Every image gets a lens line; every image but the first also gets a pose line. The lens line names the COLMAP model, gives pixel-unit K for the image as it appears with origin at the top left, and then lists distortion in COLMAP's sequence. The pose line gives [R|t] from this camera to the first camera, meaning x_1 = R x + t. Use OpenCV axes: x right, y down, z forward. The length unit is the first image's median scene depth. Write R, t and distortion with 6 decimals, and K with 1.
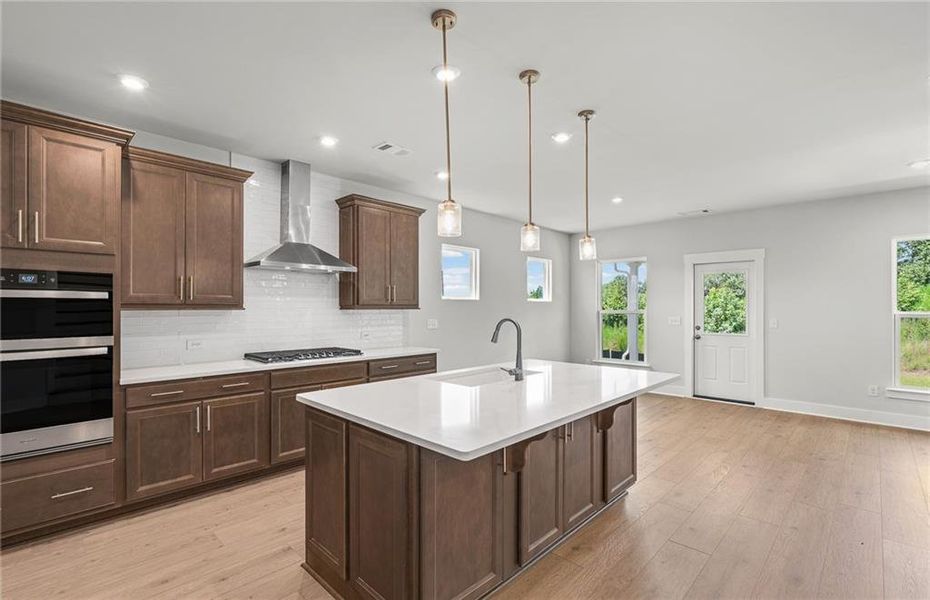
lens RADIAL K [[419.1, 0, 459.6], [0, 419.1, 305.5], [0, 0, 1]] dist [-0.012479, 0.000610]
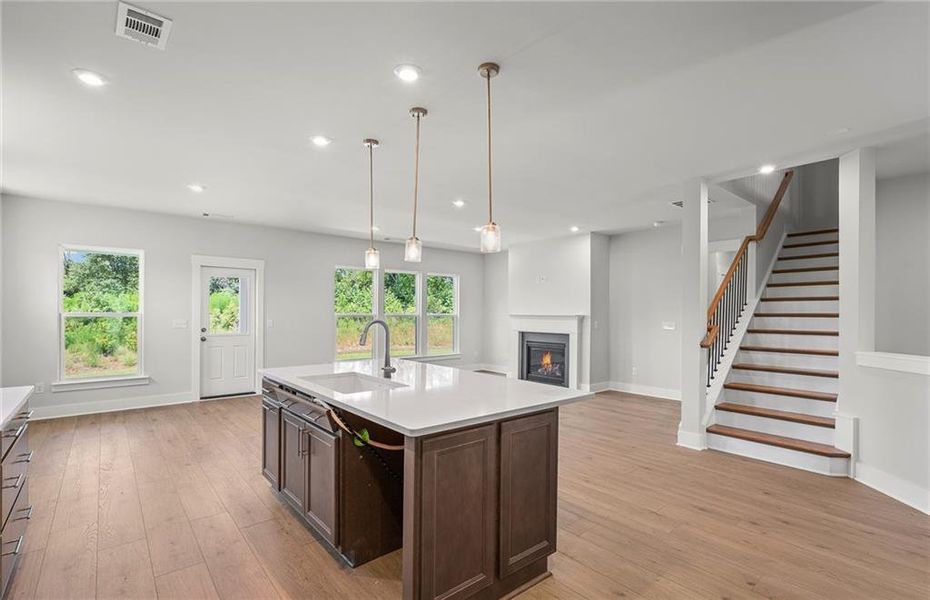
lens RADIAL K [[419.1, 0, 463.7], [0, 419.1, 306.7], [0, 0, 1]] dist [-0.012479, 0.000610]
pose [[0.087555, 0.010572, 0.996104, -0.534883], [-0.010111, 0.999902, -0.009724, 0.002543], [-0.996108, -0.009220, 0.087653, 0.419068]]
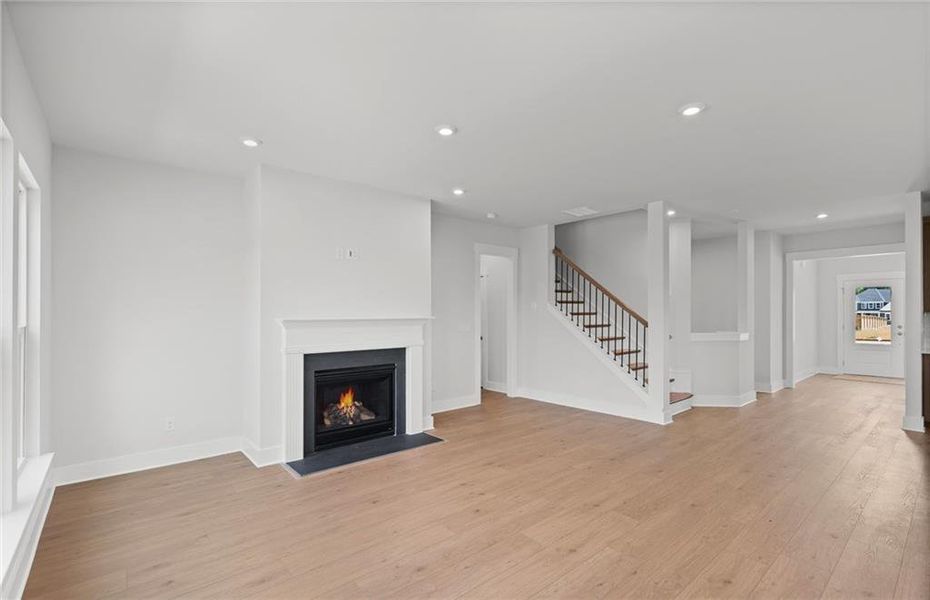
lens RADIAL K [[419.1, 0, 458.6], [0, 419.1, 308.9], [0, 0, 1]] dist [-0.012479, 0.000610]
pose [[-0.995051, 0.004122, 0.099278, 0.920443], [0.002770, 0.999902, -0.013756, 0.007316], [-0.099325, -0.013413, -0.994965, 1.196963]]
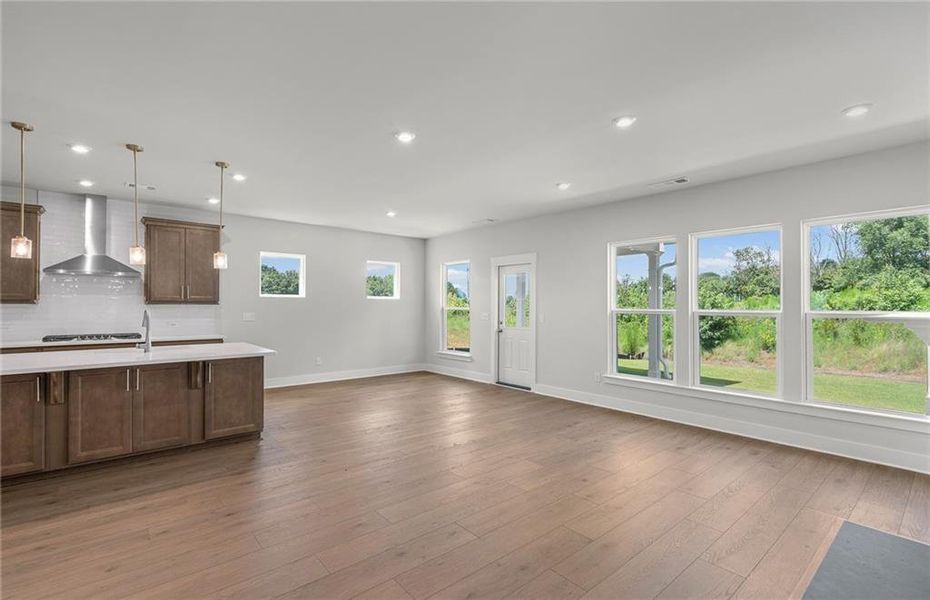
lens RADIAL K [[419.1, 0, 459.2], [0, 419.1, 300.7], [0, 0, 1]] dist [-0.012479, 0.000610]
pose [[0.995805, 0.001950, -0.091484, 0.805873], [-0.002646, 0.999969, -0.007481, 0.004726], [0.091467, 0.007691, 0.995778, -0.202779]]
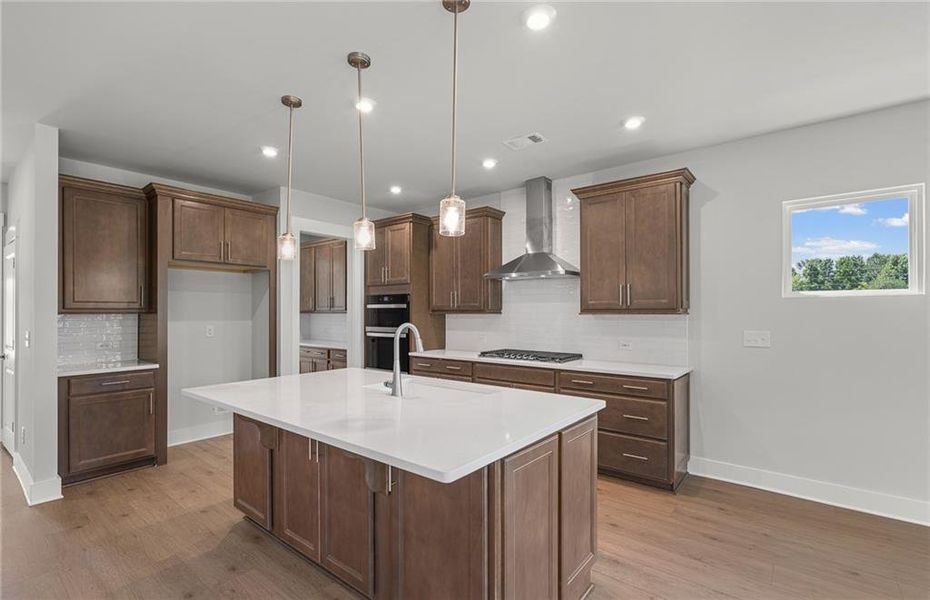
lens RADIAL K [[419.1, 0, 467.1], [0, 419.1, 312.7], [0, 0, 1]] dist [-0.012479, 0.000610]
pose [[0.100516, -0.002436, -0.994932, 0.603379], [0.005261, 0.999984, -0.001917, 0.006430], [0.994921, -0.005042, 0.100528, 0.631742]]
